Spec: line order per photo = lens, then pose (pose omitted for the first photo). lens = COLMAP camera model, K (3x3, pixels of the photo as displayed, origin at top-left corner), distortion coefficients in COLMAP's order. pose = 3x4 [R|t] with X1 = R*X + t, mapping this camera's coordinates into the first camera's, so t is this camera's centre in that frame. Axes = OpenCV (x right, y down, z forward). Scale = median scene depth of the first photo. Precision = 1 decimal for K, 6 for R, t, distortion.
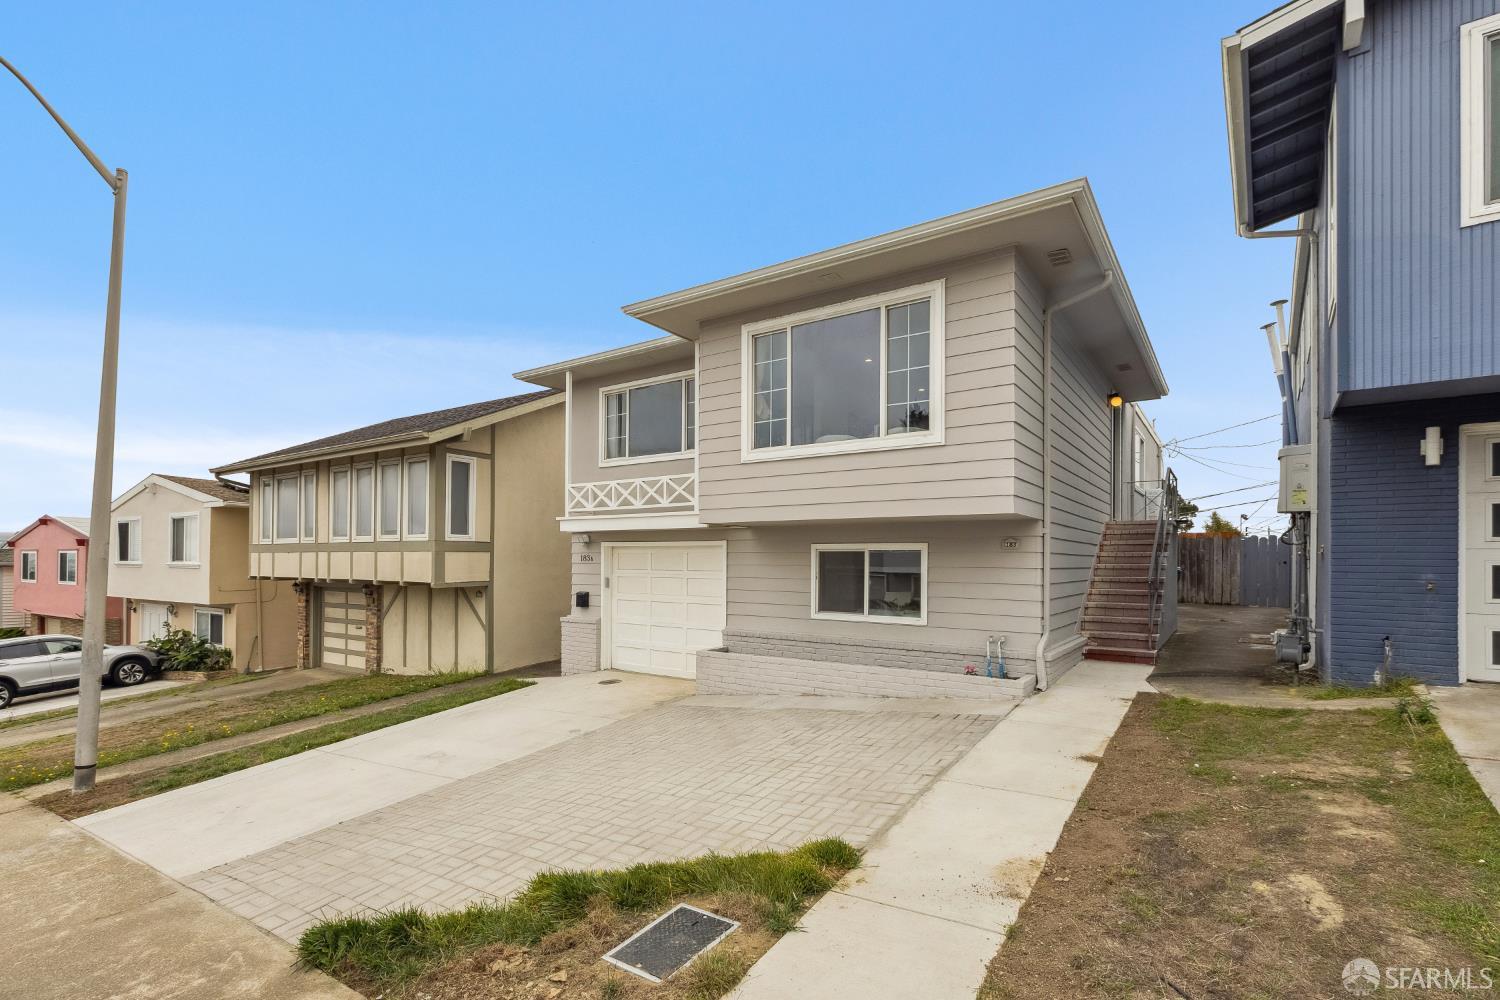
lens RADIAL K [[675.4, 0, 751.4], [0, 675.4, 473.2], [0, 0, 1]] dist [0.000489, 0.000817]
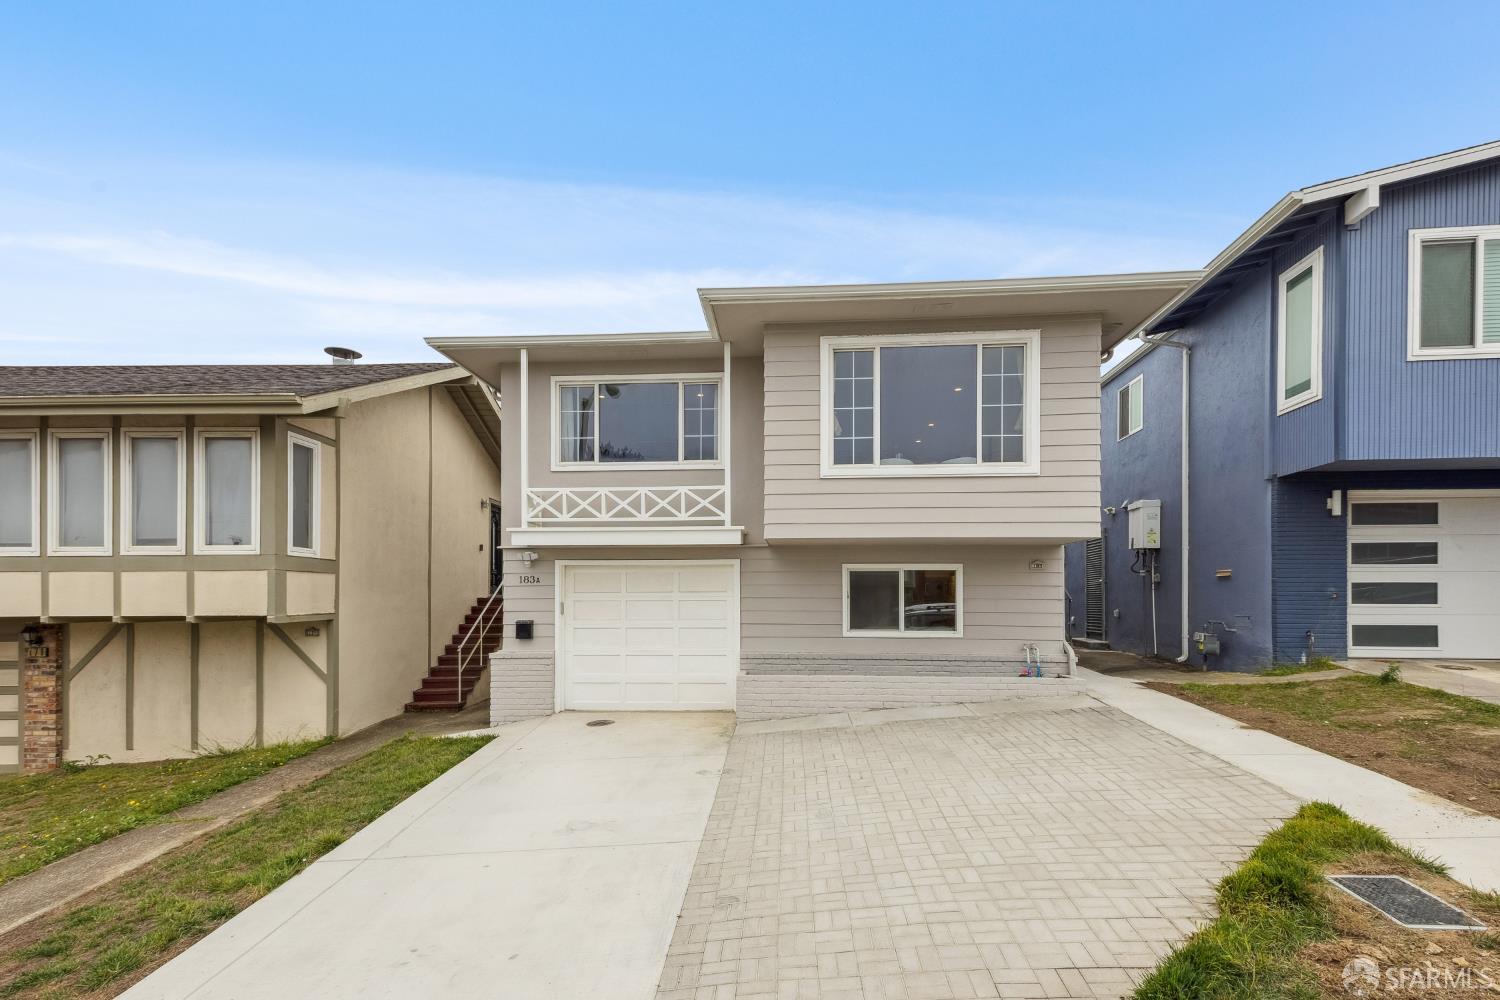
lens RADIAL K [[682.9, 0, 755.6], [0, 682.9, 514.8], [0, 0, 1]] dist [0.071499, -0.023199]
pose [[0.863950, 0.054656, 0.500603, -0.512085], [-0.059576, 0.998205, -0.006168, 0.042679], [-0.500041, -0.024495, 0.865655, 0.163800]]
